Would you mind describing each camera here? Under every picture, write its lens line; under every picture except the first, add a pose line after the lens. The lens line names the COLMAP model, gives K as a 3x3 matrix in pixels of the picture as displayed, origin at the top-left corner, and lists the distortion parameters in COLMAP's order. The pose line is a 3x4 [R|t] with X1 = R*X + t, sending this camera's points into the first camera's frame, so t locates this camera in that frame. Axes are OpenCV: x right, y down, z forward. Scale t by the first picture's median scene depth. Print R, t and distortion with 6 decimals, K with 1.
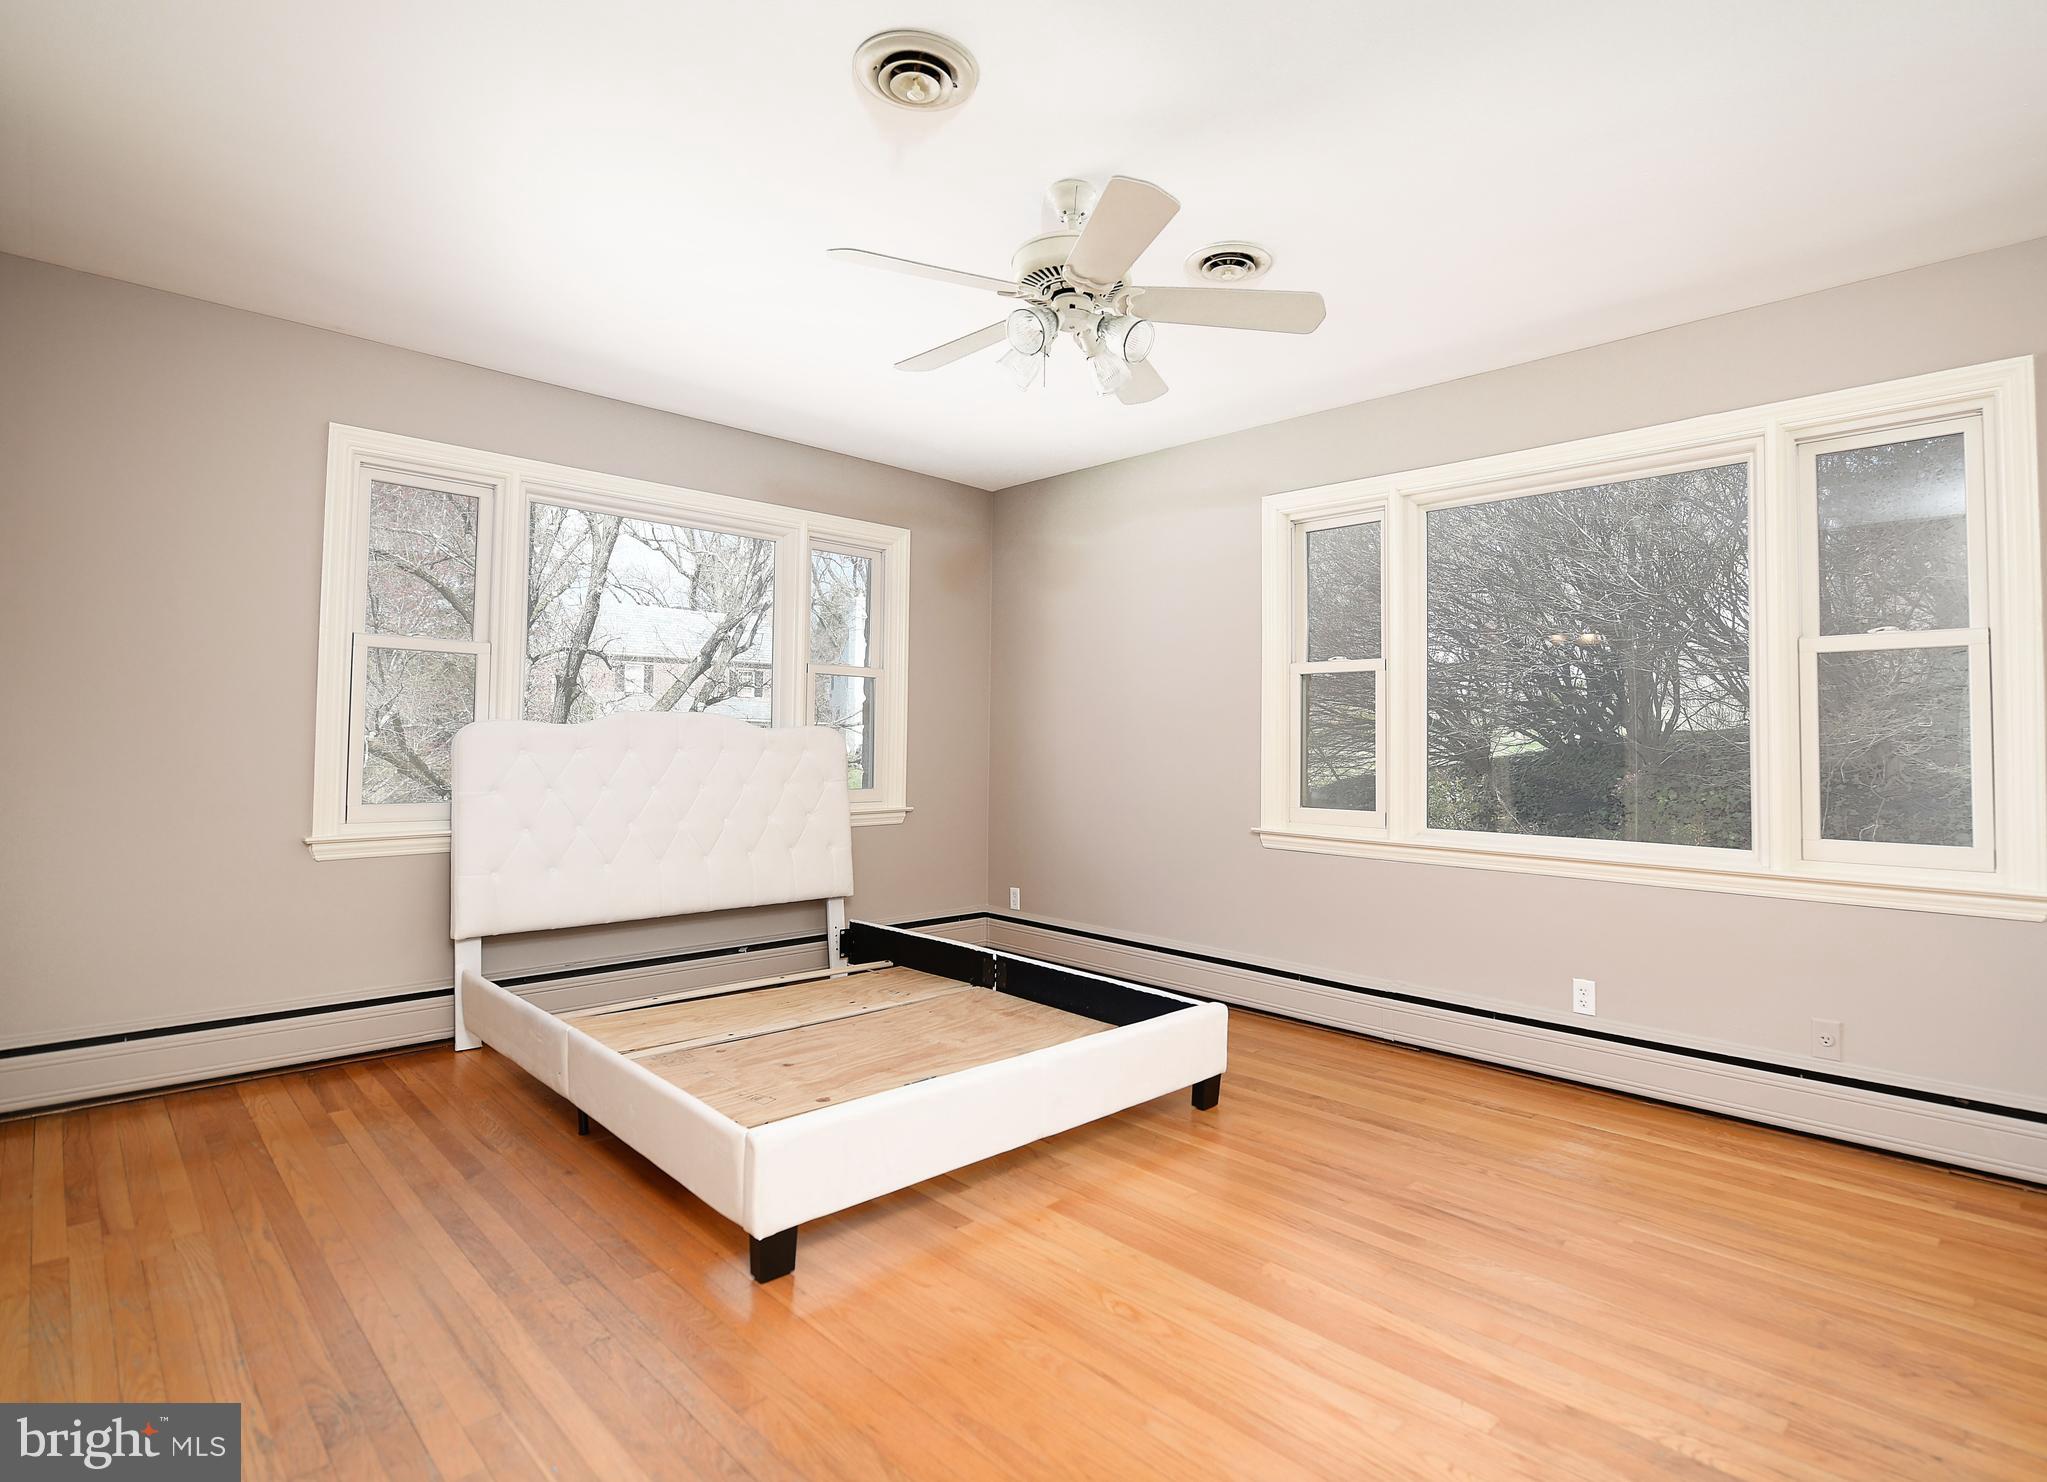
lens RADIAL K [[1047.9, 0, 1037.0], [0, 1047.9, 745.6], [0, 0, 1]] dist [-0.015481, -0.000644]
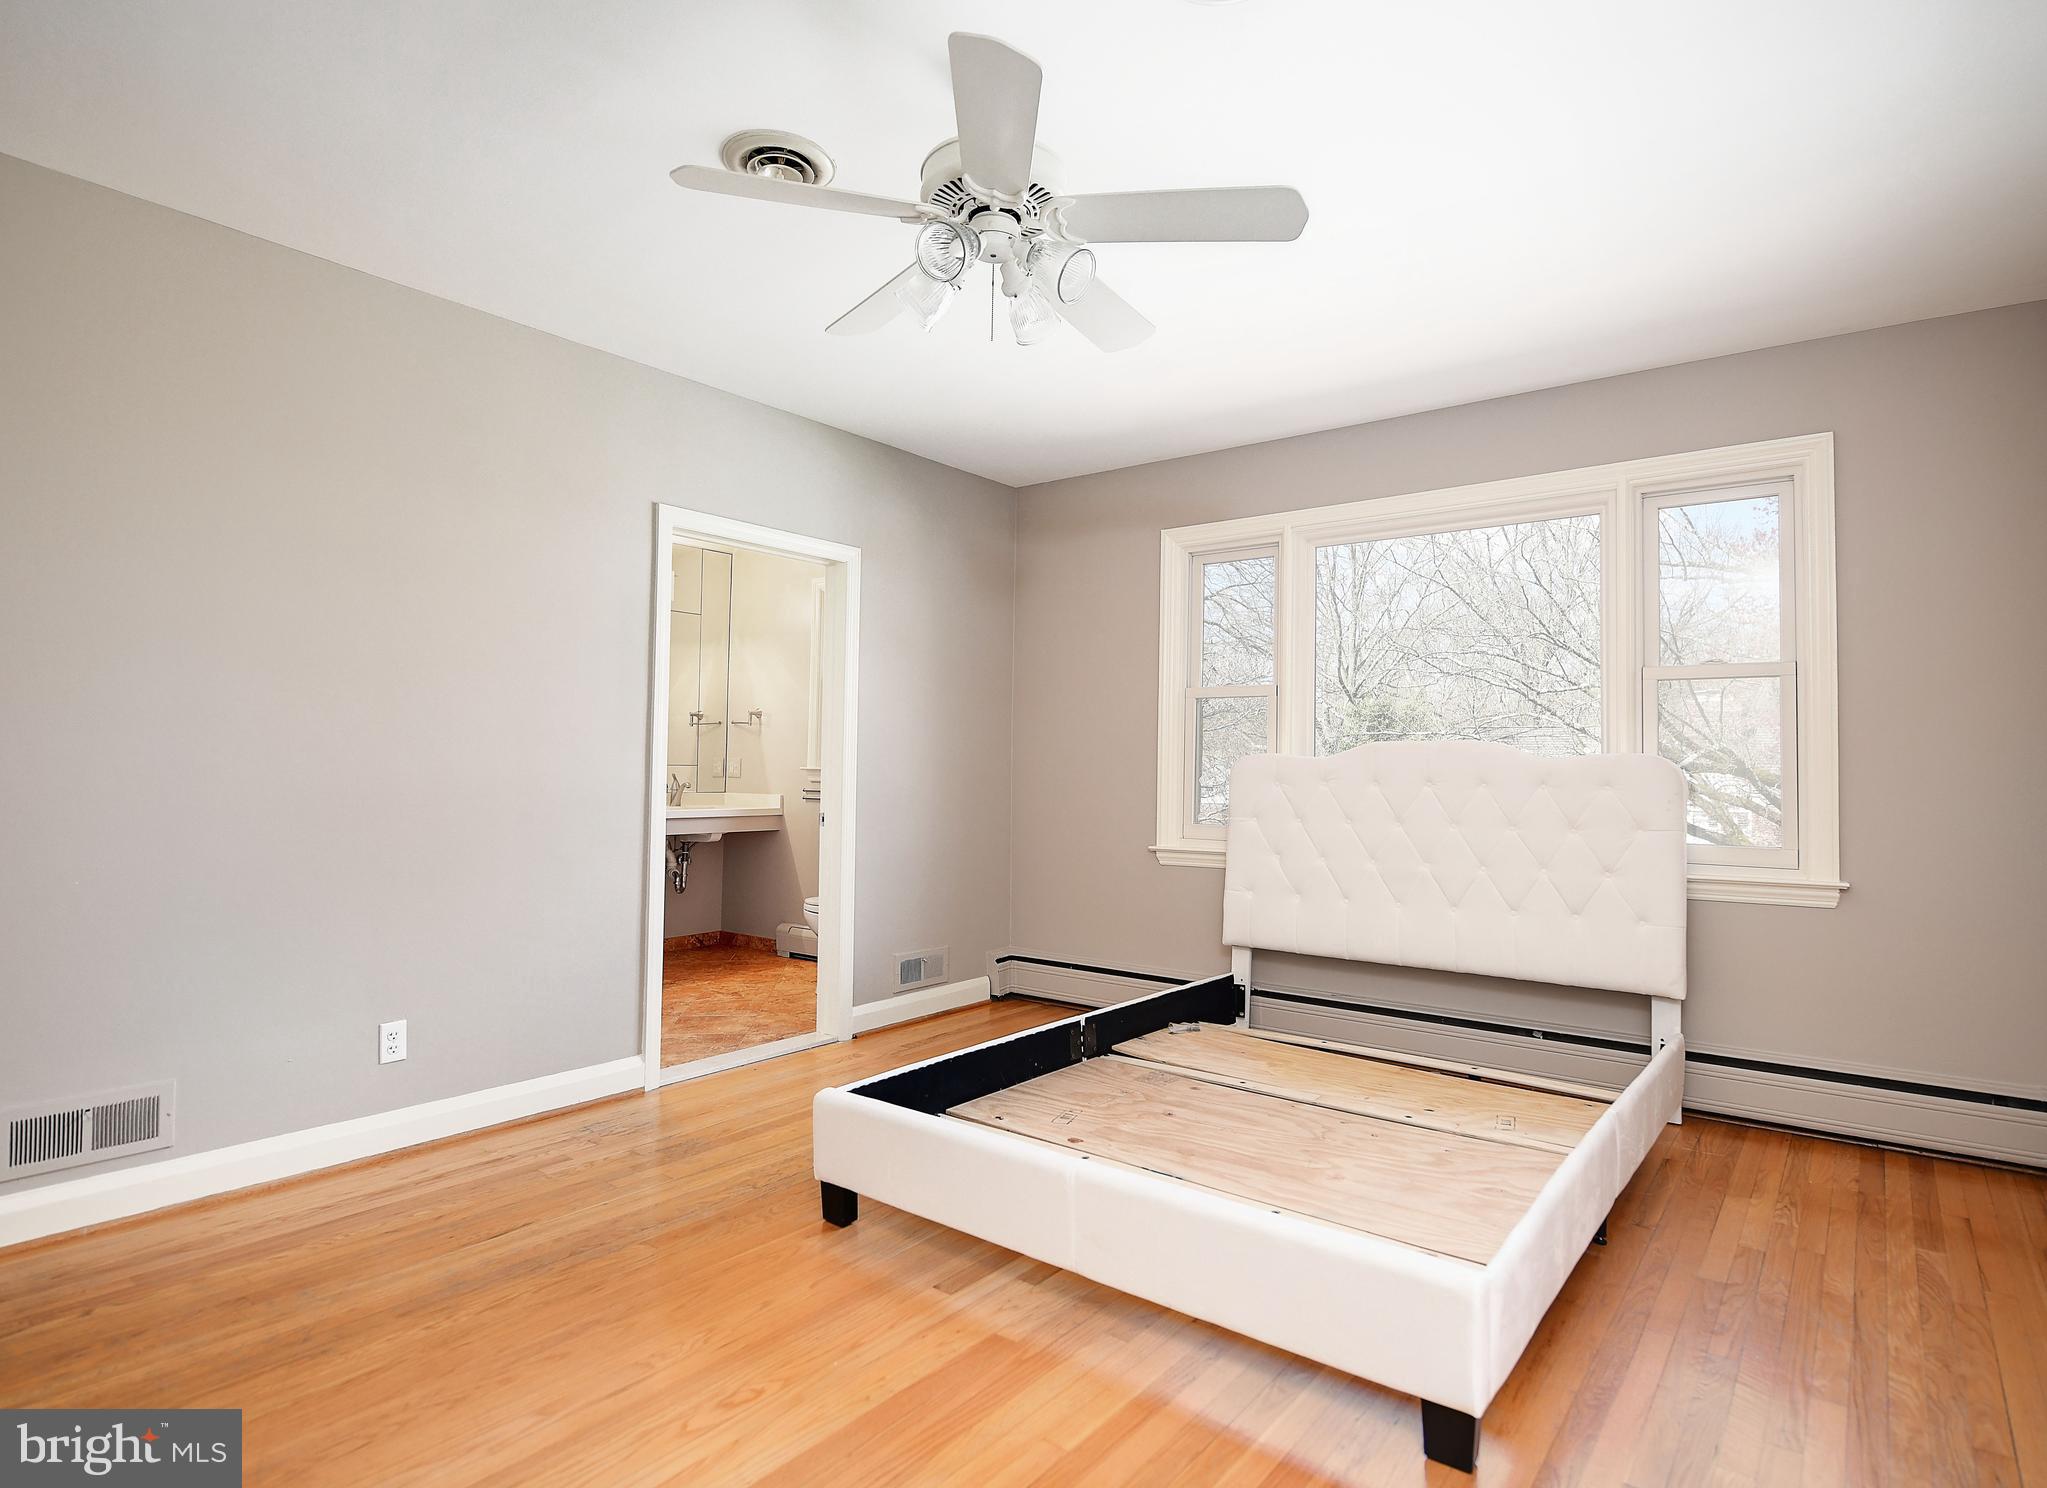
lens RADIAL K [[1047.9, 0, 1032.7], [0, 1047.9, 739.2], [0, 0, 1]] dist [-0.015481, -0.000644]
pose [[0.148225, -0.038752, -0.988194, 0.667443], [-0.014242, 0.999045, -0.041314, 0.011323], [0.988851, 0.020198, 0.147532, 0.725639]]
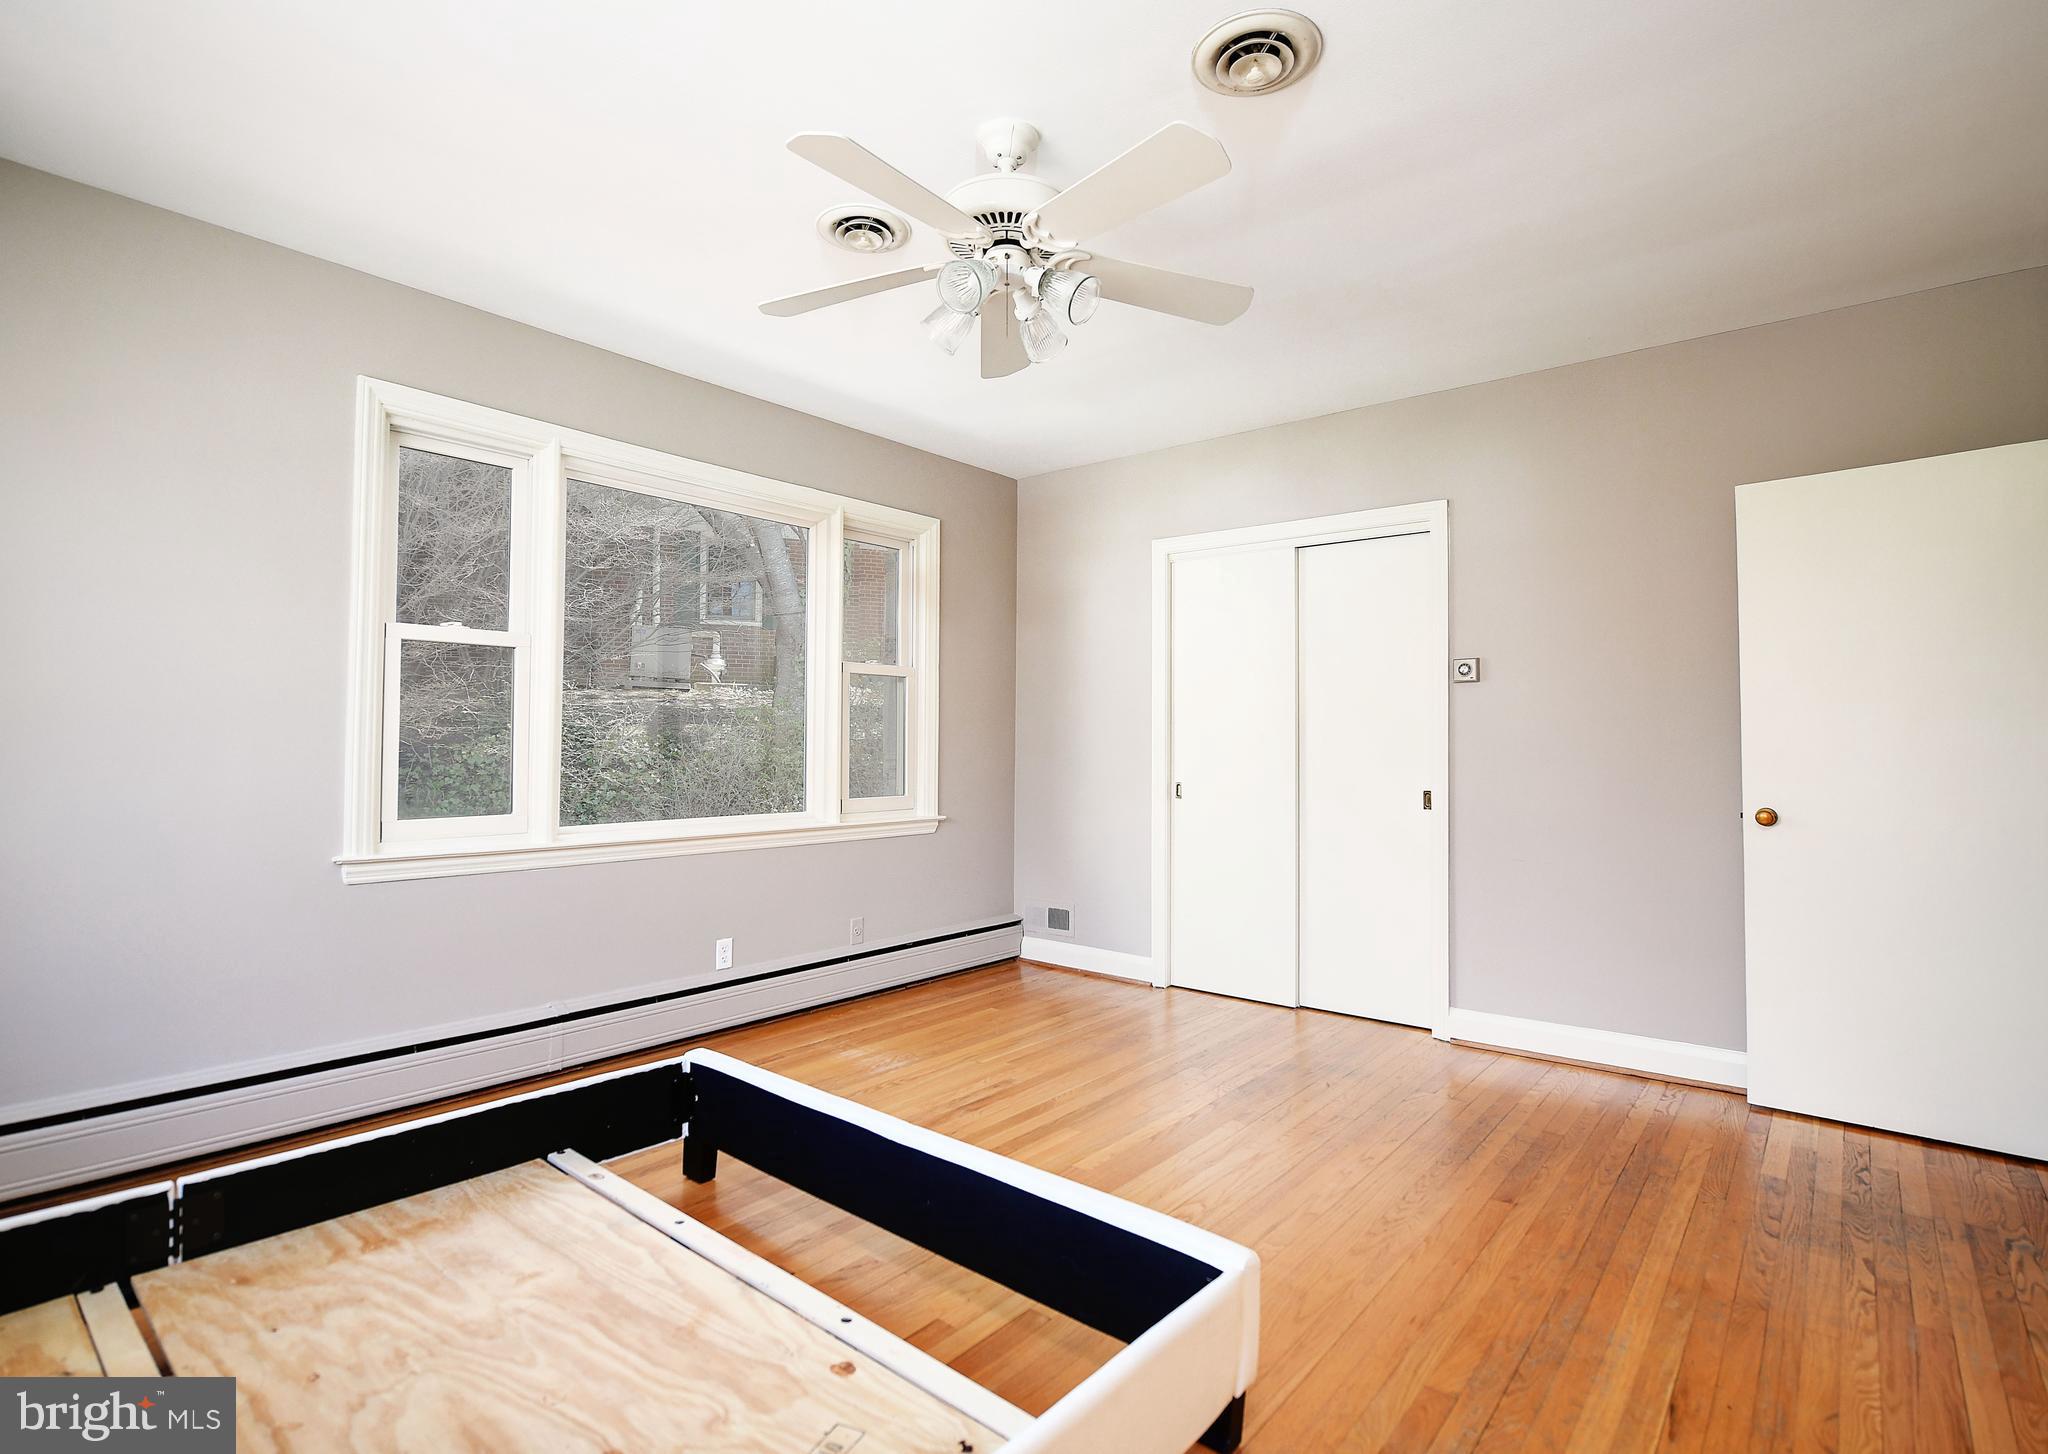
lens RADIAL K [[1031.0, 0, 1031.0], [0, 1031.0, 727.5], [0, 0, 1]] dist [-0.001601, -0.000393]
pose [[-0.135024, 0.002304, 0.990840, -0.690274], [-0.004713, 0.999984, -0.002968, -0.007456], [-0.990831, -0.005071, -0.135011, 0.871204]]
